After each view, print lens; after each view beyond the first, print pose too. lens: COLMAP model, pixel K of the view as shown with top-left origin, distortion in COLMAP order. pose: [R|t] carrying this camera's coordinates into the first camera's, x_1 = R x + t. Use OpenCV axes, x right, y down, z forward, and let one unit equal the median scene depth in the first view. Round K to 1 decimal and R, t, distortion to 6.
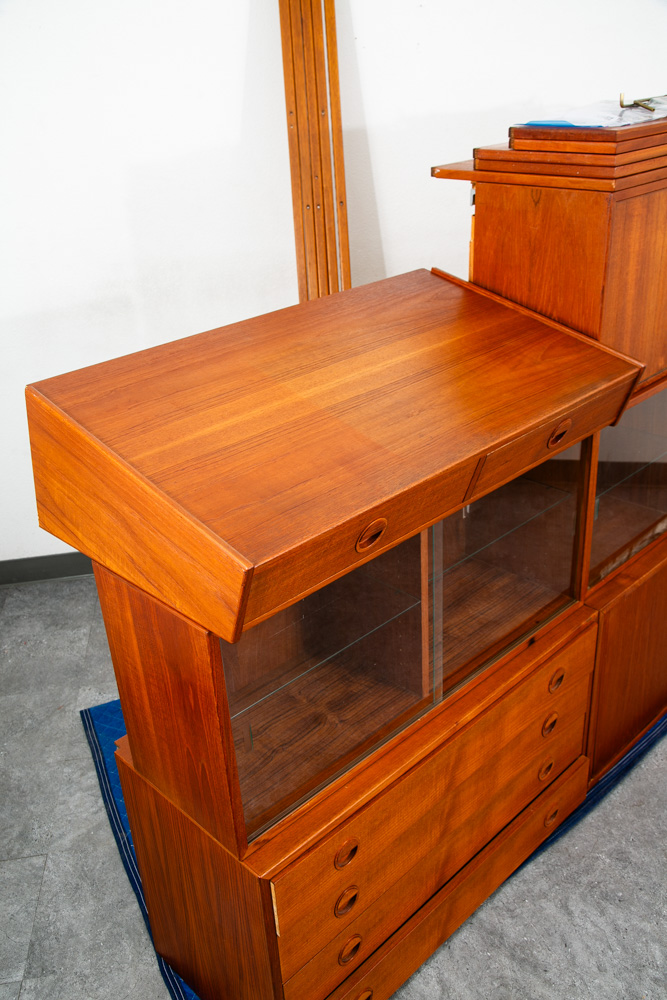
lens RADIAL K [[898.3, 0, 324.8], [0, 898.3, 505.3], [0, 0, 1]] dist [-0.033201, 0.060886]
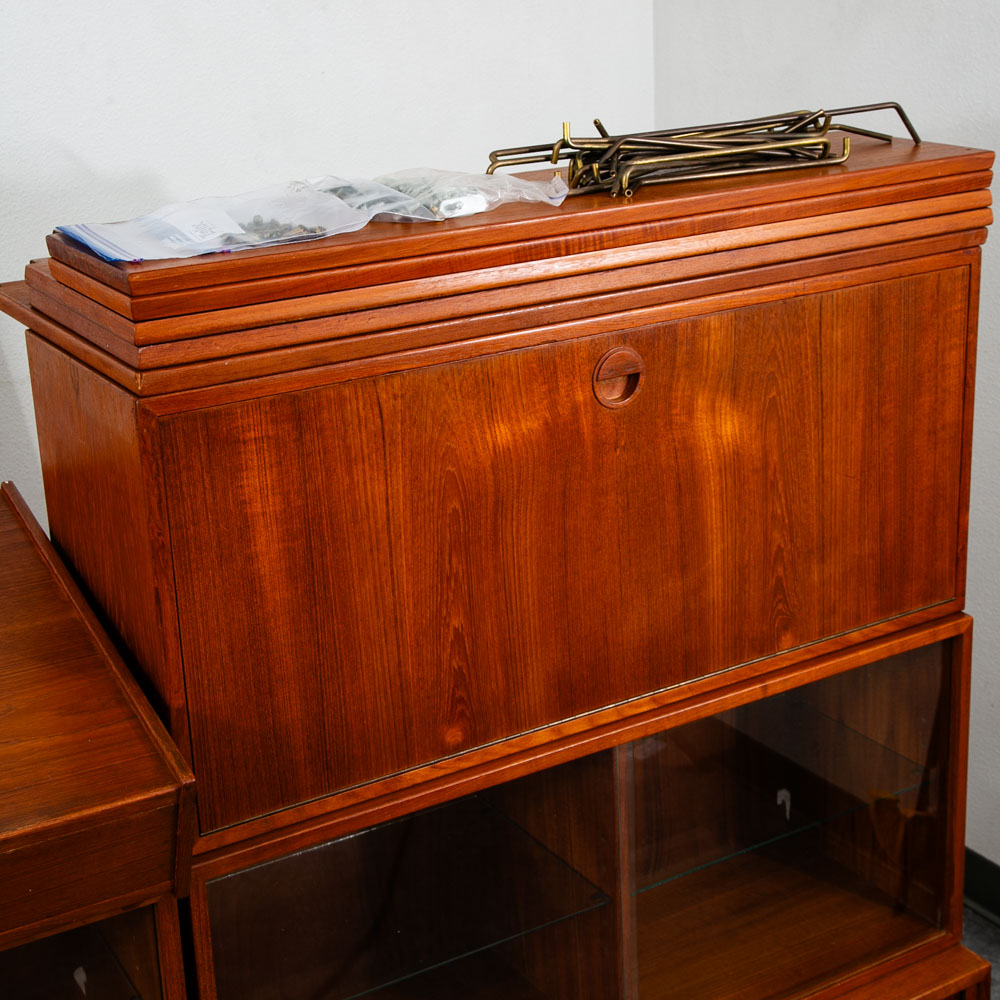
lens RADIAL K [[1698.8, 0, 497.1], [0, 1698.8, 452.7], [0, 0, 1]] dist [0.024524, 0.000000]
pose [[0.971446, 0.081343, -0.222882, 0.642222], [-0.114708, 0.983329, -0.141087, -0.202672], [0.207690, 0.162625, 0.964582, 0.183314]]
